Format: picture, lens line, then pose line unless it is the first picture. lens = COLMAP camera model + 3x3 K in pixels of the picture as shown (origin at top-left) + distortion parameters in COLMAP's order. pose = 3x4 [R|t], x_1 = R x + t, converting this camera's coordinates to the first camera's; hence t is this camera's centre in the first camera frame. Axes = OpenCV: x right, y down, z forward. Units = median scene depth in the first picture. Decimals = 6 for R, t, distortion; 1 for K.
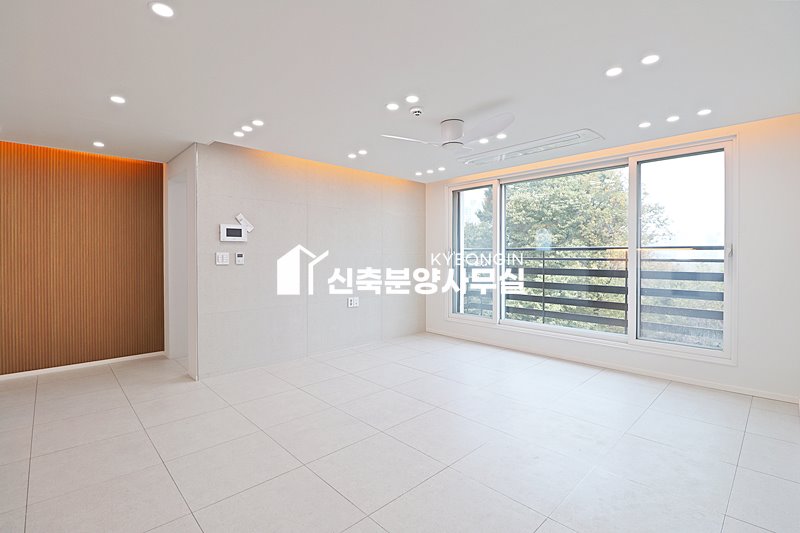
lens RADIAL K [[374.4, 0, 400.6], [0, 374.4, 259.4], [0, 0, 1]] dist [-0.002126, -0.000667]
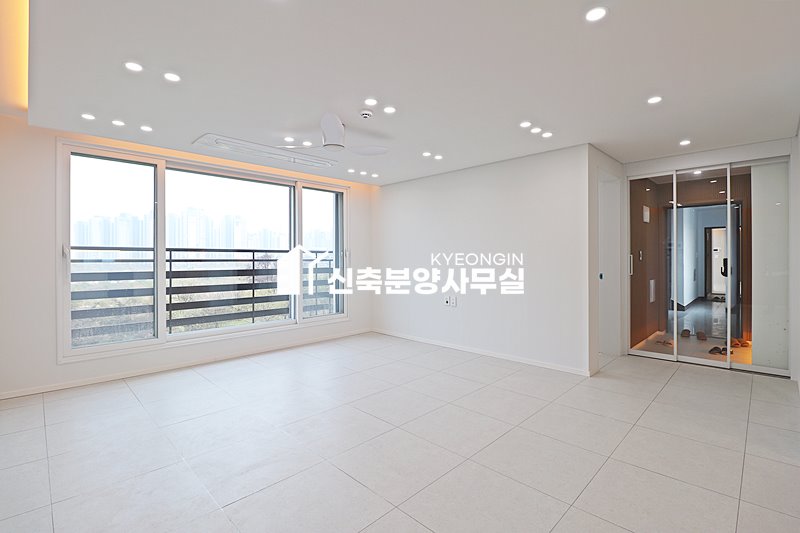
lens RADIAL K [[361.0, 0, 400.1], [0, 361.0, 256.6], [0, 0, 1]] dist [-0.040914, -0.000064]
pose [[-0.029020, 0.000826, 0.999578, -0.358796], [0.006709, 0.999977, -0.000632, -0.004836], [-0.999556, 0.006688, -0.029025, 0.367707]]
